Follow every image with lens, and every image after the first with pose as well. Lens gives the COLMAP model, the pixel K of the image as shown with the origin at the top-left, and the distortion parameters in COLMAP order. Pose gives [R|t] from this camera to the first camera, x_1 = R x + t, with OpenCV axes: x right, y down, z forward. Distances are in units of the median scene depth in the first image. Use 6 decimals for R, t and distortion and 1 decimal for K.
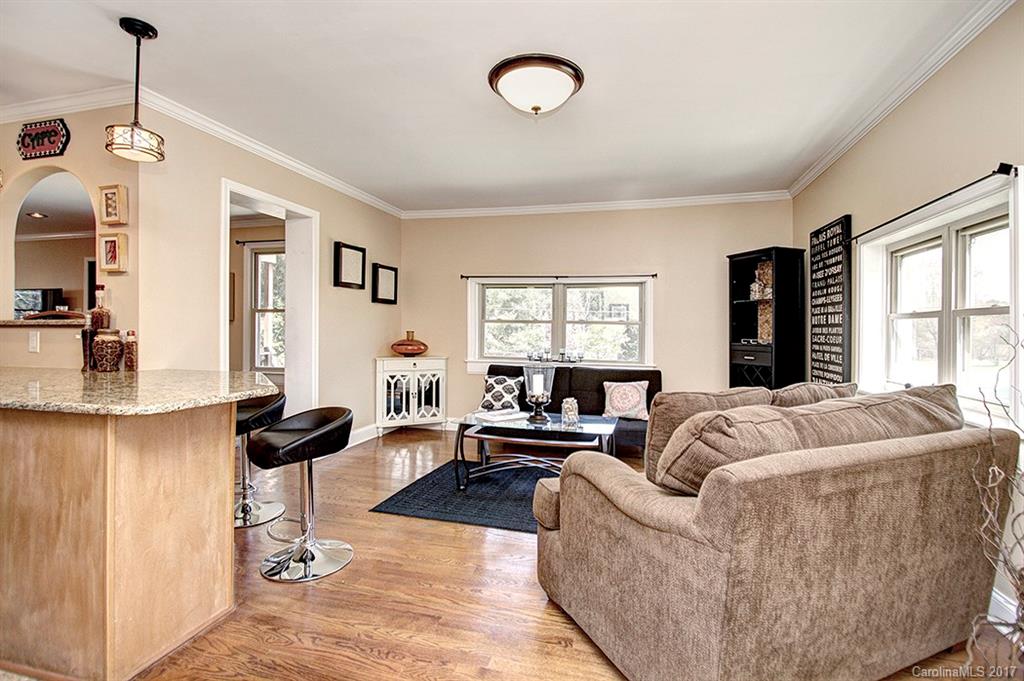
lens RADIAL K [[483.5, 0, 512.7], [0, 483.5, 327.0], [0, 0, 1]] dist [-0.002514, -0.000444]
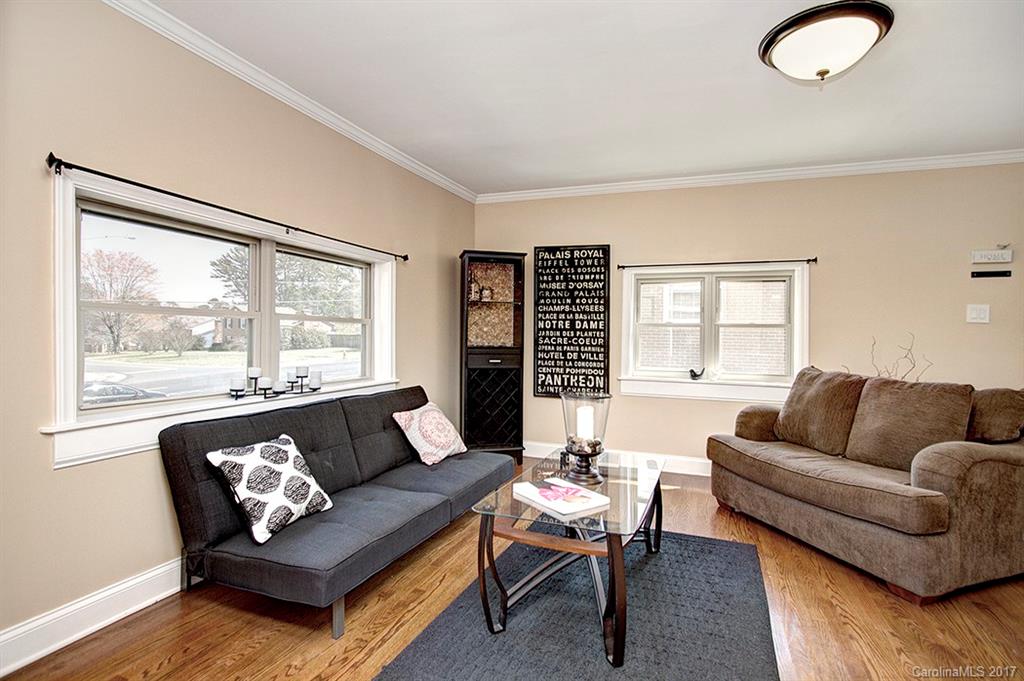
lens RADIAL K [[487.7, 0, 518.5], [0, 487.7, 340.9], [0, 0, 1]] dist [-0.011990, 0.000713]
pose [[0.098891, -0.019961, 0.994898, -0.761803], [-0.018238, 0.999594, 0.021869, 0.000572], [-0.994931, -0.020308, 0.098487, 1.323201]]
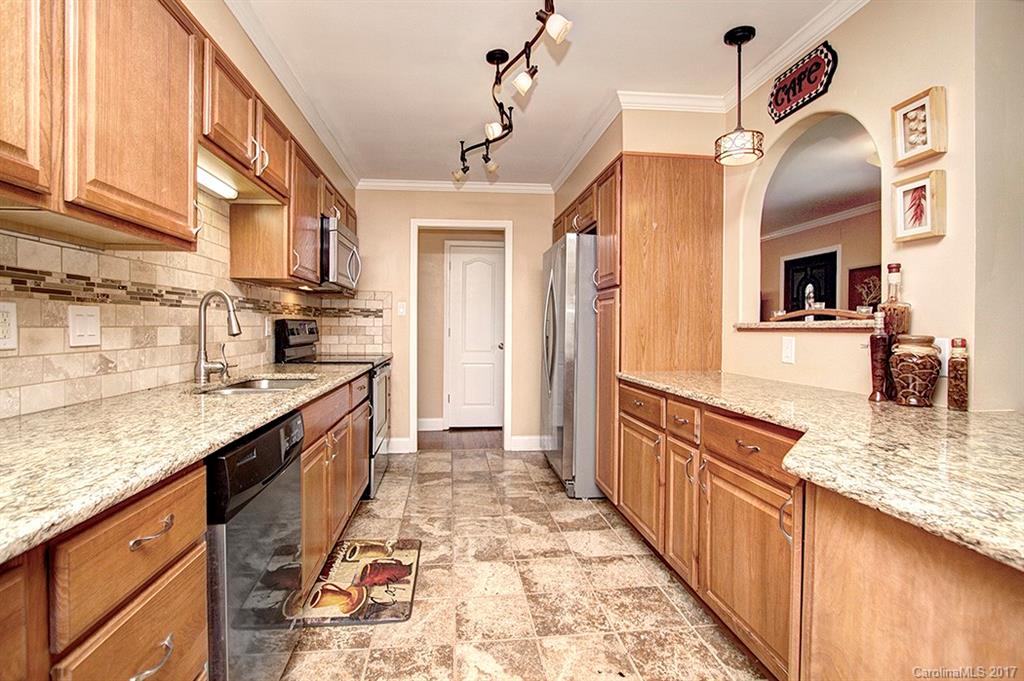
lens RADIAL K [[489.9, 0, 506.5], [0, 489.9, 327.1], [0, 0, 1]] dist [-0.015418, -0.000218]
pose [[0.366643, -0.003904, -0.930353, -0.457723], [0.002756, 0.999991, -0.003110, -0.005261], [0.930357, -0.001424, 0.366651, 0.303467]]
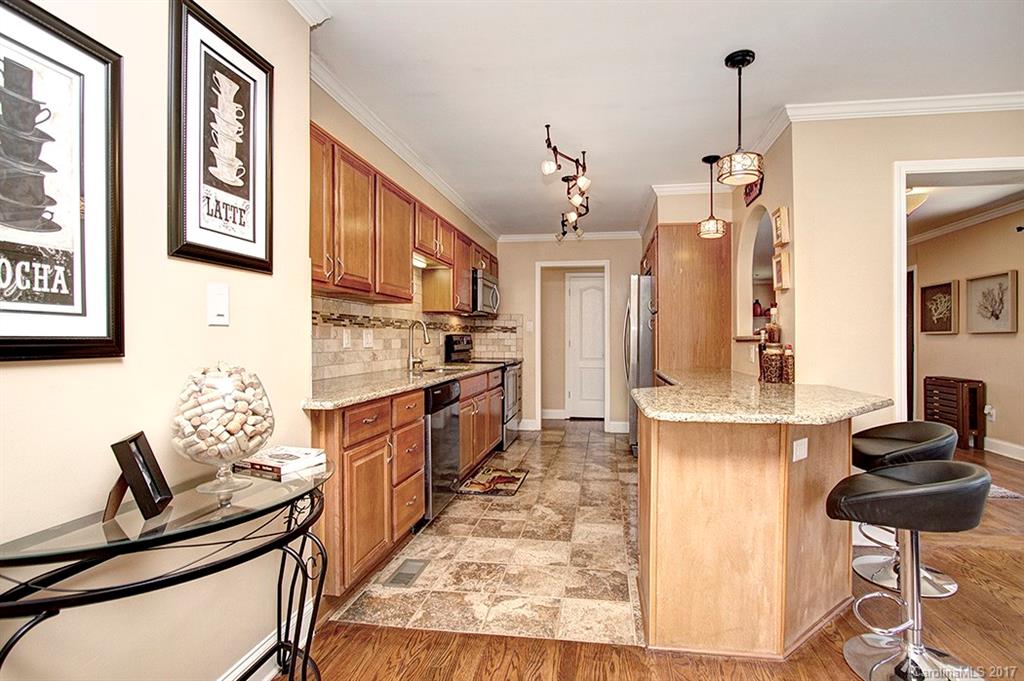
lens RADIAL K [[497.6, 0, 548.4], [0, 497.6, 344.8], [0, 0, 1]] dist [-0.001291, -0.000049]
pose [[0.143135, 0.004823, -0.989691, 0.192792], [0.002141, 0.999984, 0.005182, 0.001067], [0.989701, -0.002860, 0.143122, 0.332832]]
